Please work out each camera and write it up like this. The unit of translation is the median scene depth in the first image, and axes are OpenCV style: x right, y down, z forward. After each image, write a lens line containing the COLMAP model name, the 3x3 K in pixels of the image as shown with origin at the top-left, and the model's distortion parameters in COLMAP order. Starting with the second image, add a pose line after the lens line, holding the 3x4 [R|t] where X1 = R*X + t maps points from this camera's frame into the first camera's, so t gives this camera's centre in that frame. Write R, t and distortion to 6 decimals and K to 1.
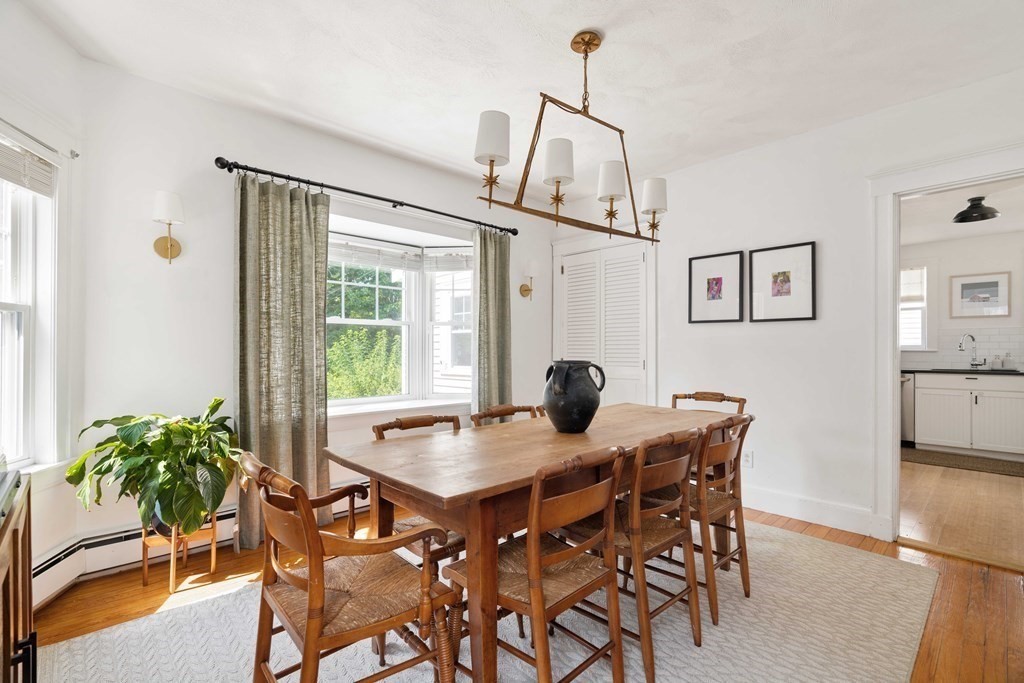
lens RADIAL K [[467.8, 0, 508.6], [0, 467.8, 340.2], [0, 0, 1]] dist [-0.004121, -0.000207]
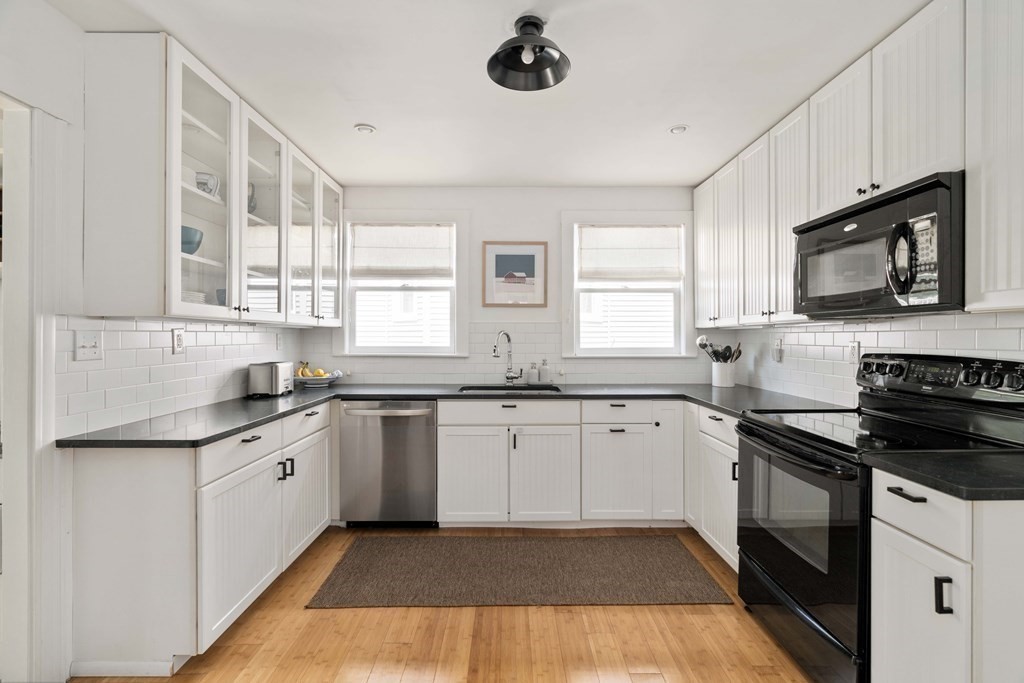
lens RADIAL K [[467.8, 0, 509.2], [0, 467.8, 337.1], [0, 0, 1]] dist [-0.004121, -0.000207]
pose [[0.684625, -0.001102, 0.728895, 0.332189], [-0.004756, 0.999971, 0.005979, -0.005900], [-0.728880, -0.007560, 0.684600, 0.351946]]
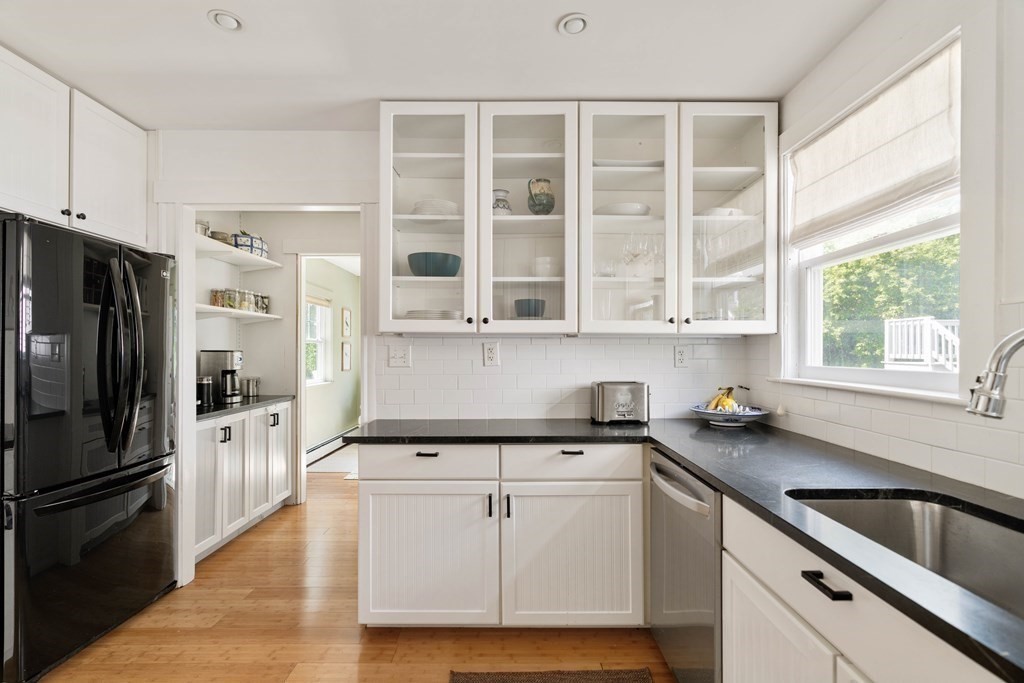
lens RADIAL K [[467.8, 0, 509.9], [0, 467.8, 349.6], [0, 0, 1]] dist [-0.004121, -0.000207]
pose [[0.729700, 0.000088, -0.683767, 0.606950], [0.006827, 0.999949, 0.007414, -0.005964], [0.683733, -0.010078, 0.729663, 0.469358]]
